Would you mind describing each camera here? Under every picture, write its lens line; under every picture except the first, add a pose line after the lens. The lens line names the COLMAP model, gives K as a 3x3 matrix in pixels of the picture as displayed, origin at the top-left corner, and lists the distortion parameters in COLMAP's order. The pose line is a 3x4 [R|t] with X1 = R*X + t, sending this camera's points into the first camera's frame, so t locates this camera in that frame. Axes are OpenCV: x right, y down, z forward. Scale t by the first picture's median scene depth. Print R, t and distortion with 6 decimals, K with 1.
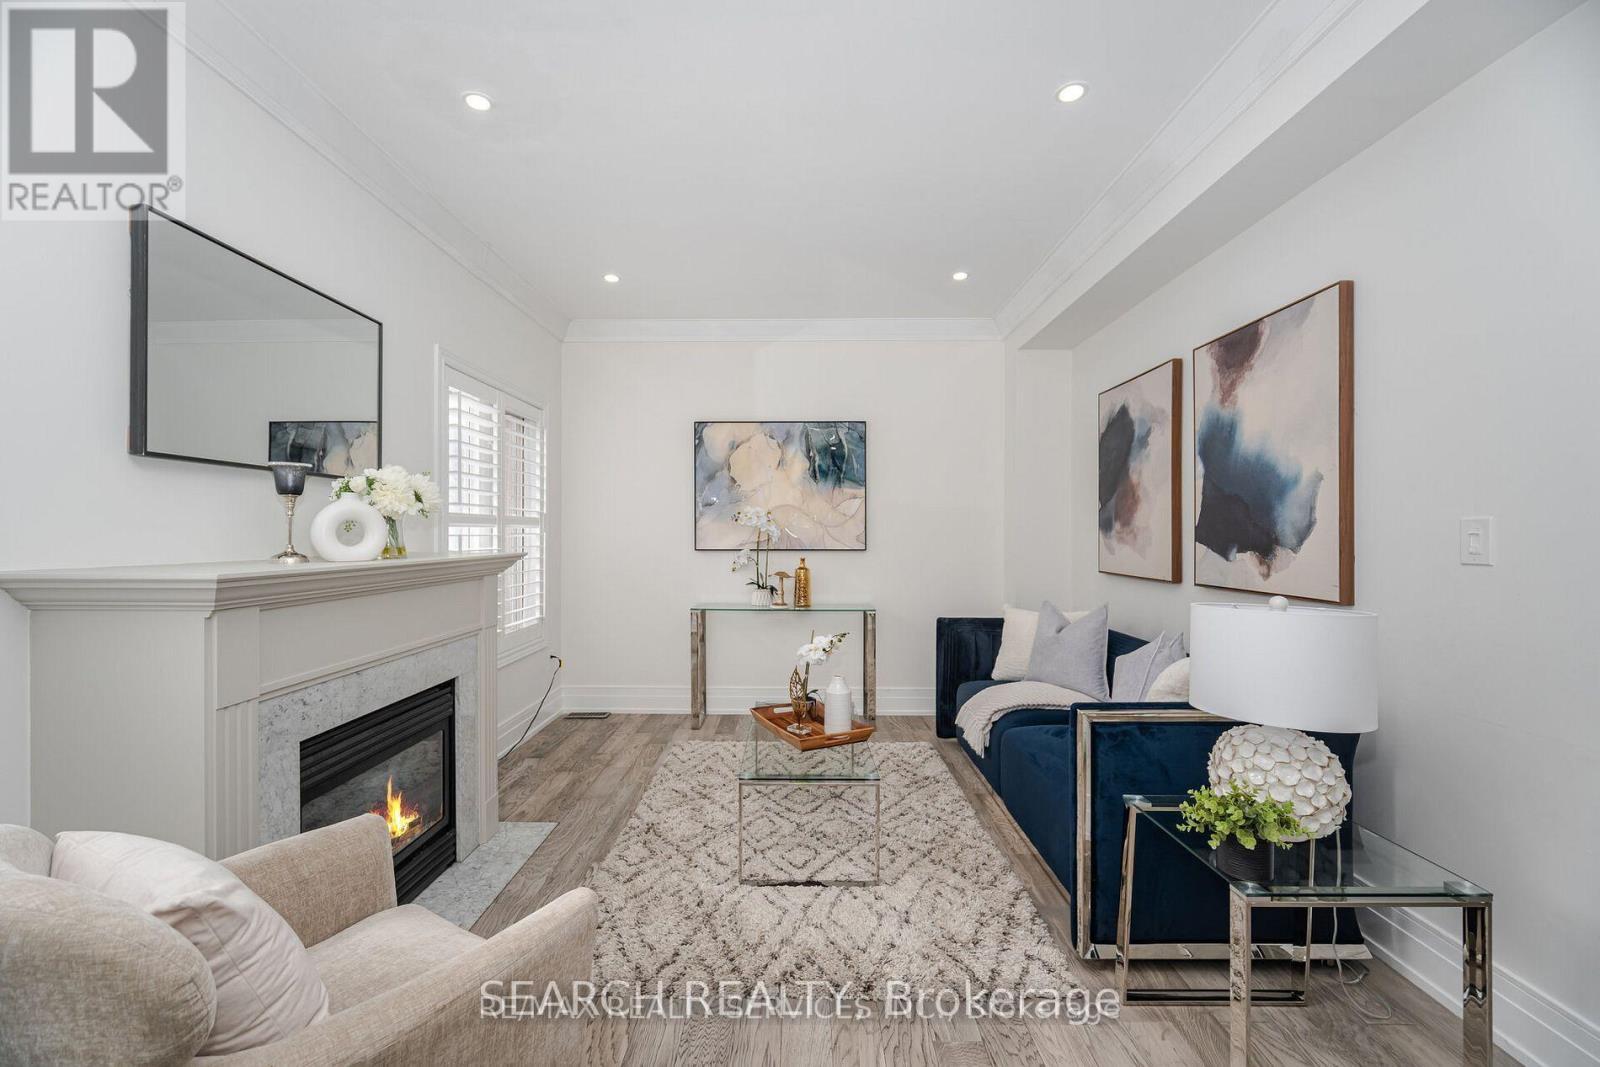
lens RADIAL K [[677.4, 0, 812.4], [0, 677.4, 530.8], [0, 0, 1]] dist [-0.001034, -0.001250]
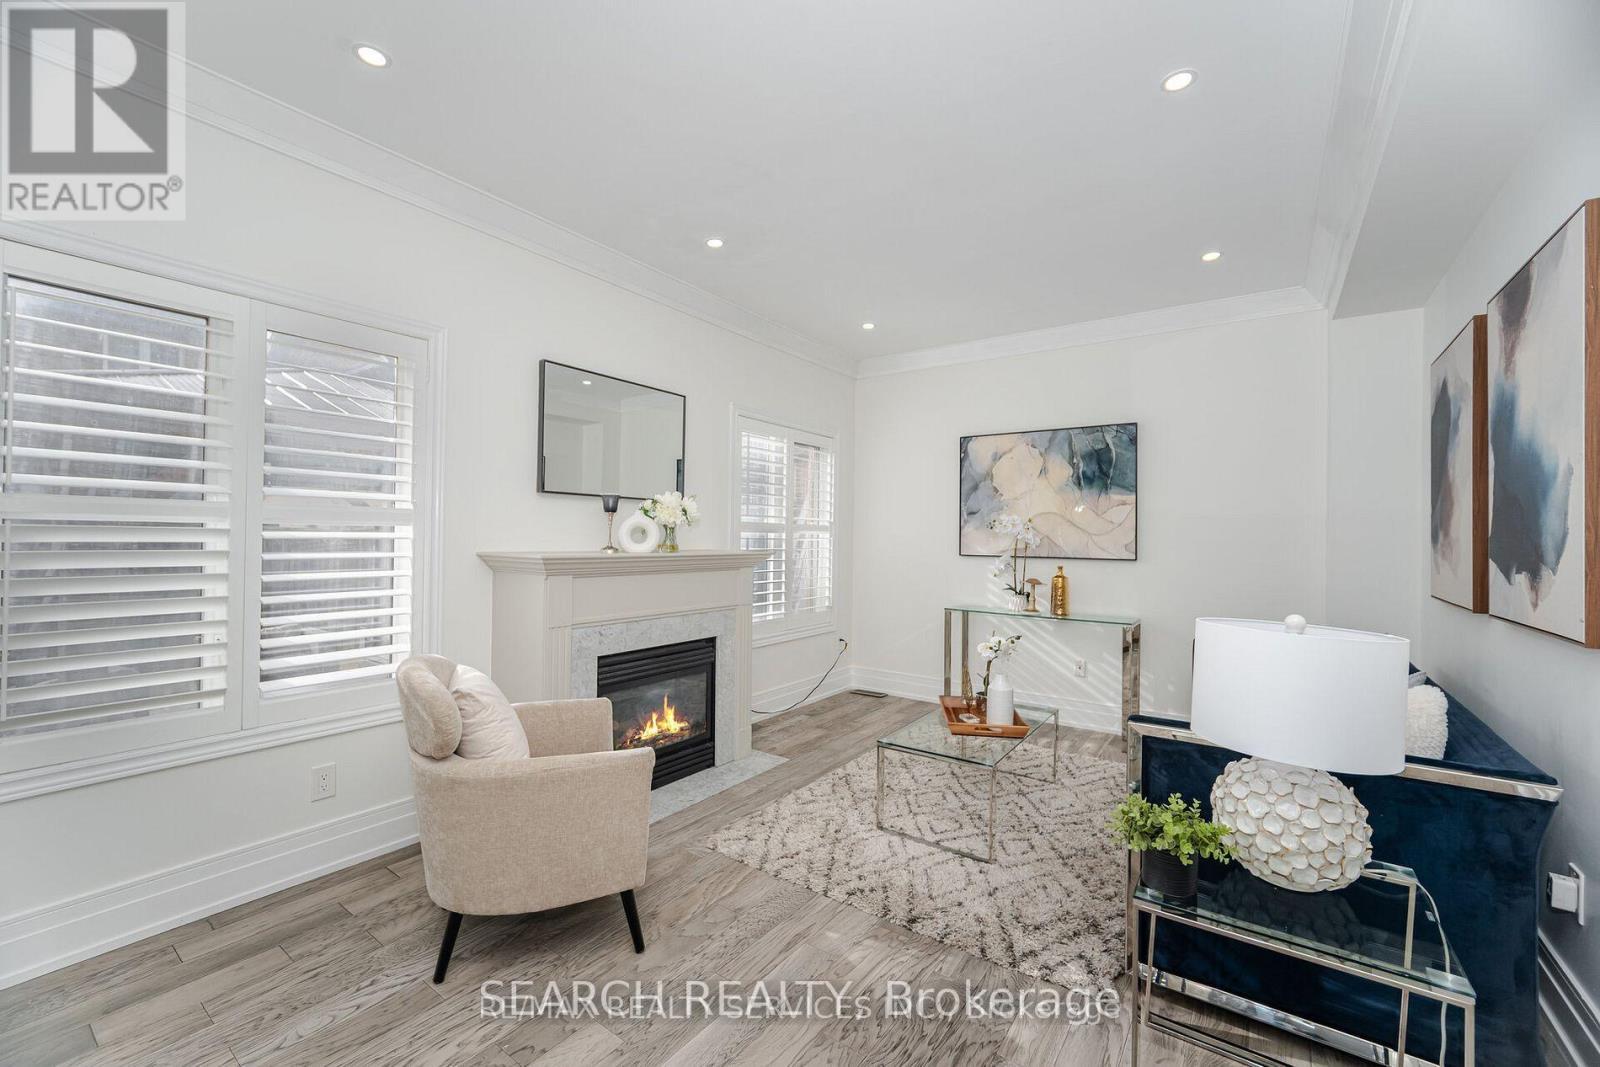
lens RADIAL K [[677.4, 0, 779.4], [0, 677.4, 529.7], [0, 0, 1]] dist [-0.001034, -0.001250]
pose [[0.802636, 0.003859, -0.596457, 0.347923], [-0.011267, 0.999899, -0.008693, 0.000080], [0.596363, 0.013697, 0.802598, -0.061763]]
